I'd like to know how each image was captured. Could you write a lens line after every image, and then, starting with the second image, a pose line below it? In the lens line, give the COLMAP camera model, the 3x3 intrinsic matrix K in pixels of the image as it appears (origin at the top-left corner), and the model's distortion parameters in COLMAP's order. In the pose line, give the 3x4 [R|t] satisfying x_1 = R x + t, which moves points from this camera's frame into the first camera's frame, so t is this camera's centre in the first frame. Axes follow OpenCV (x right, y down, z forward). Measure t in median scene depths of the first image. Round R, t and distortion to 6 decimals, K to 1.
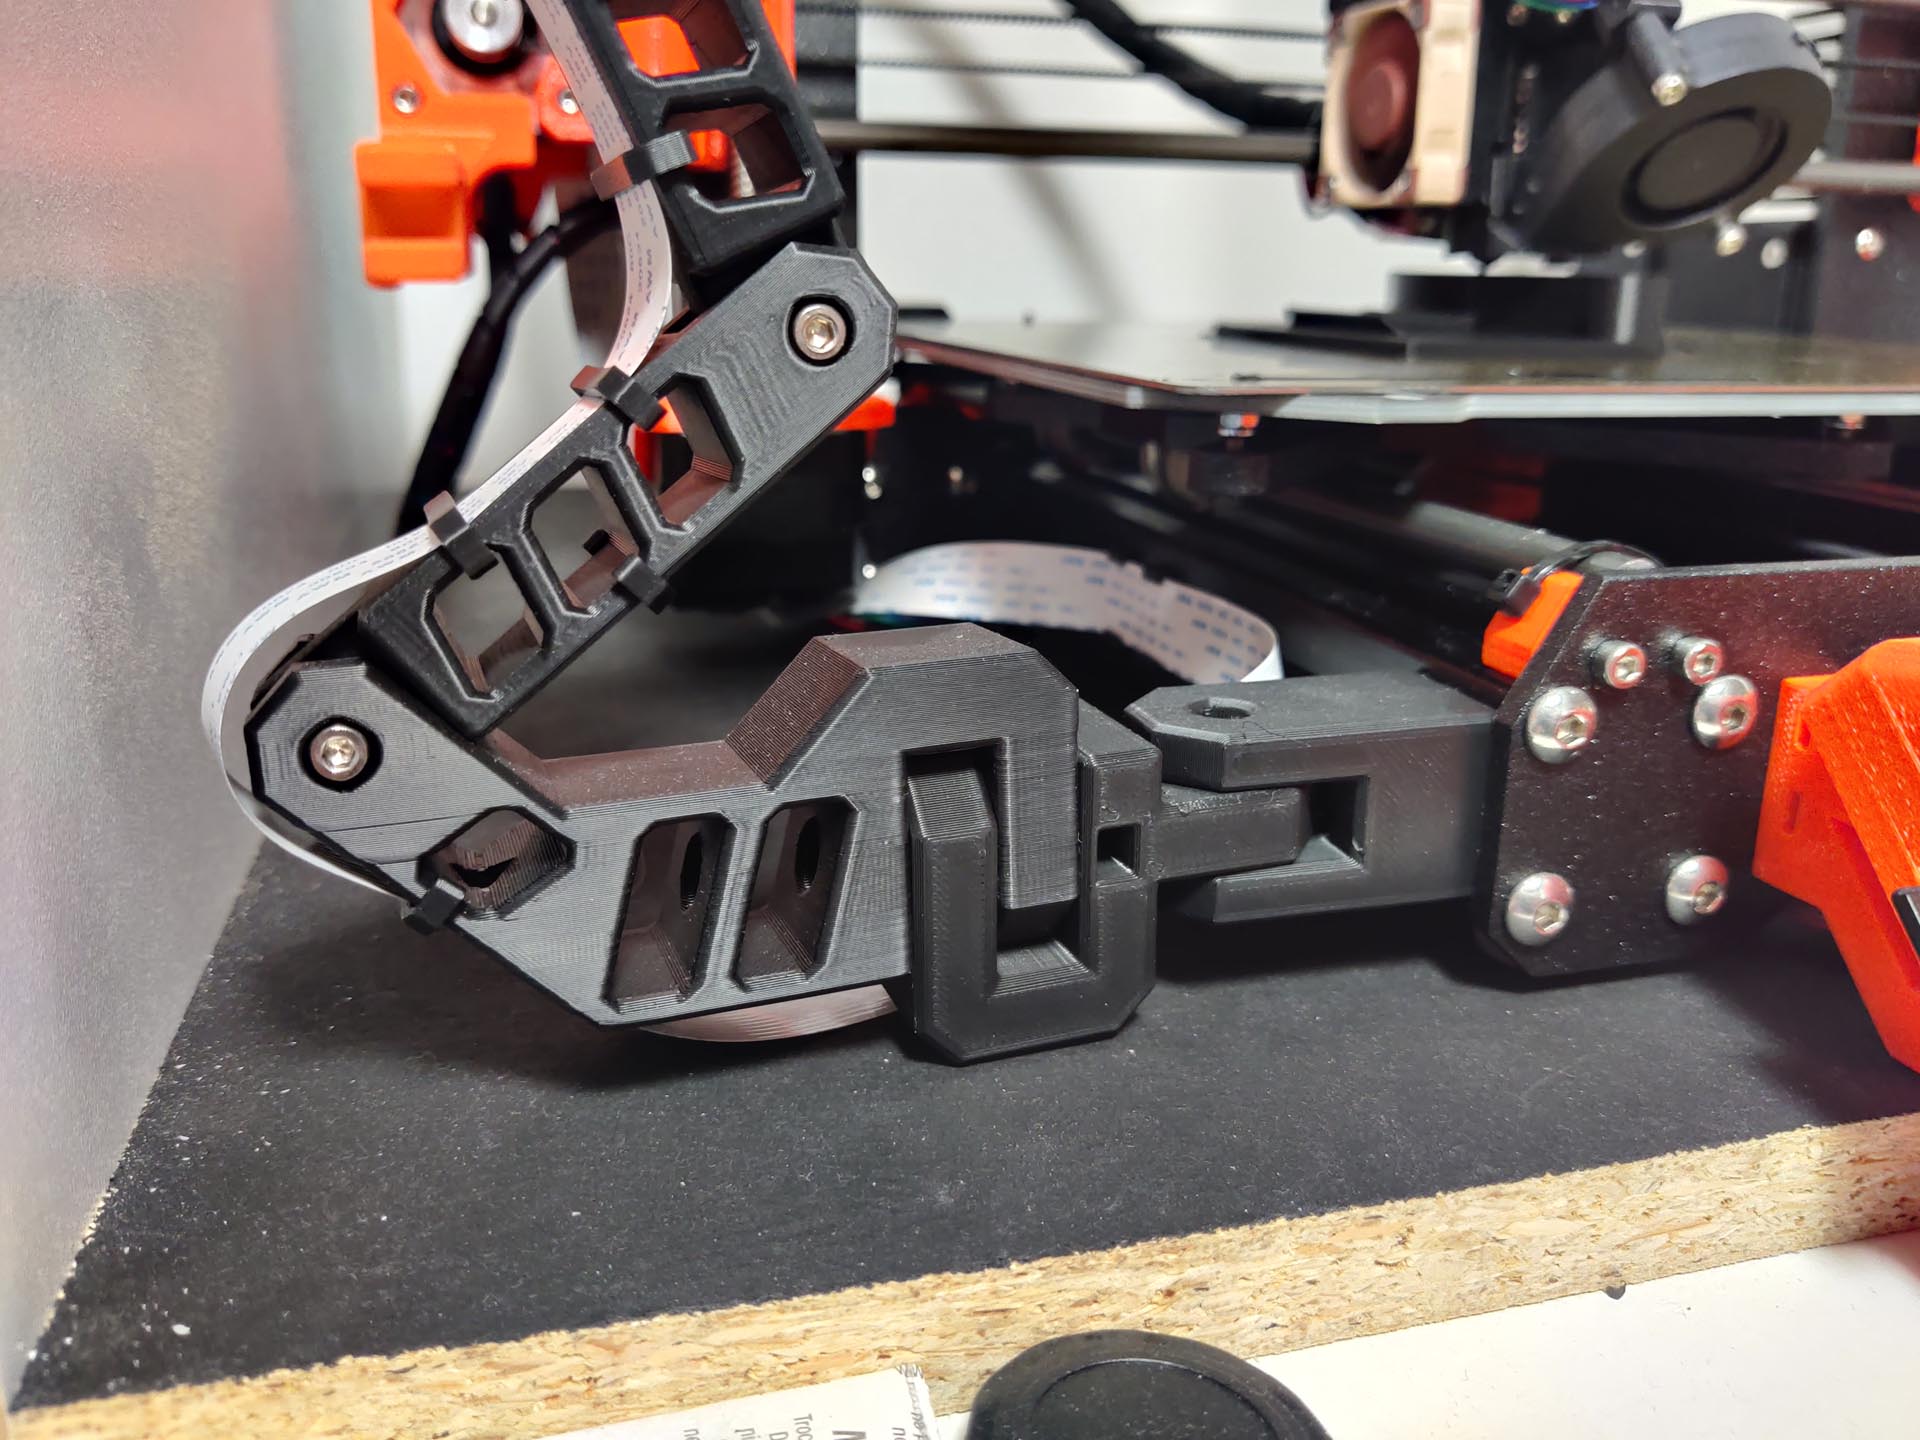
lens RADIAL K [[1474.8, 0, 924.6], [0, 1474.8, 720.5], [0, 0, 1]] dist [0.008115, -0.010311]
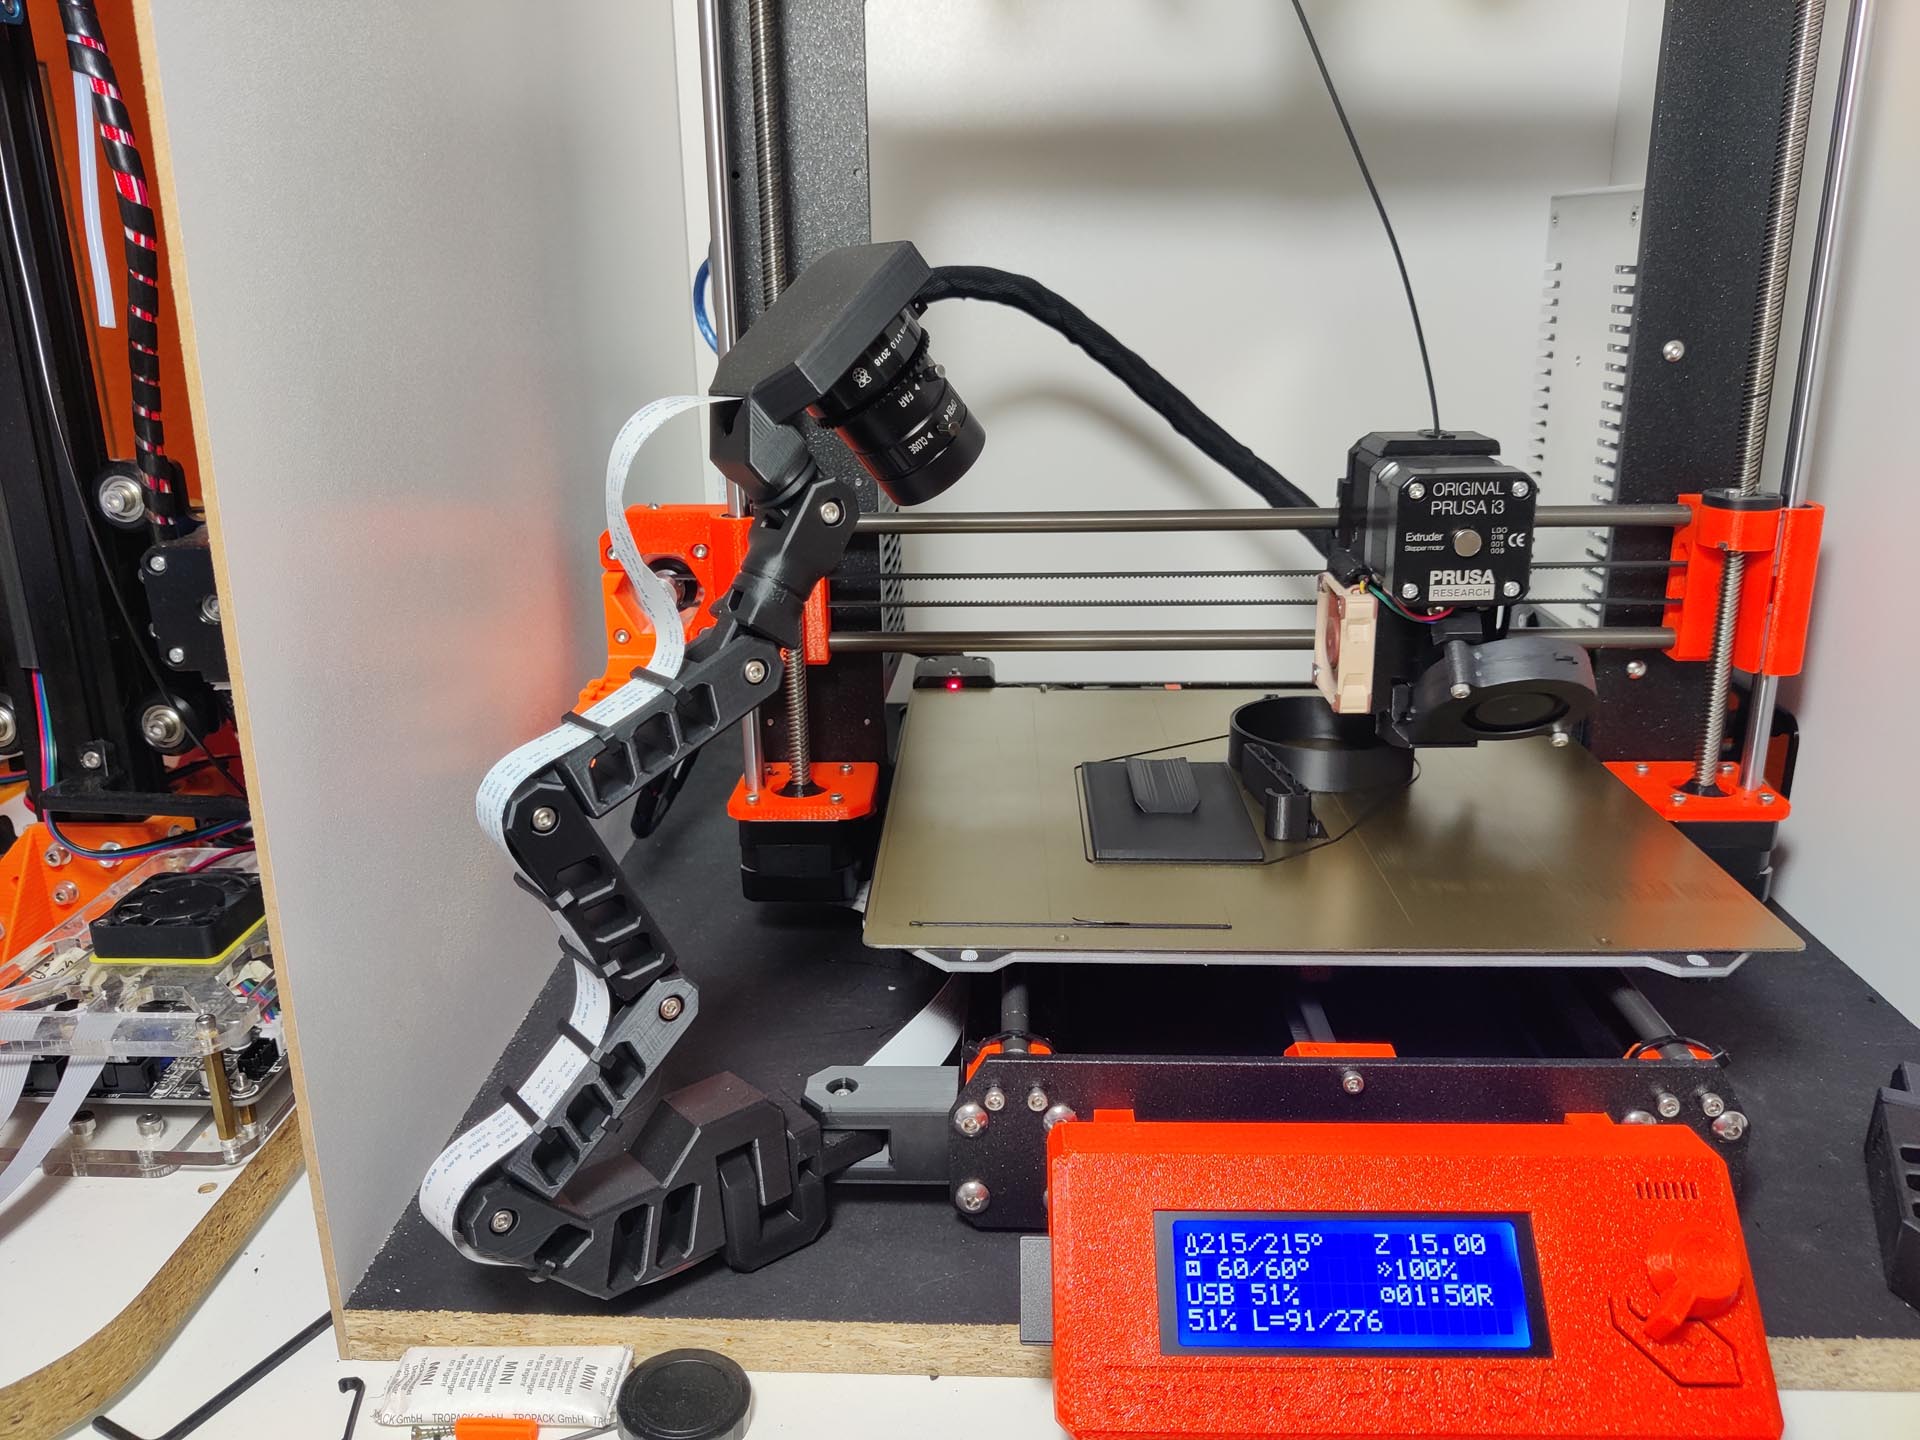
lens RADIAL K [[1474.8, 0, 934.3], [0, 1474.8, 681.2], [0, 0, 1]] dist [0.008115, -0.010311]
pose [[0.950355, 0.061644, -0.305000, 1.188296], [-0.059916, 0.998090, 0.015032, -0.816505], [0.305344, 0.003989, 0.952234, -1.355944]]
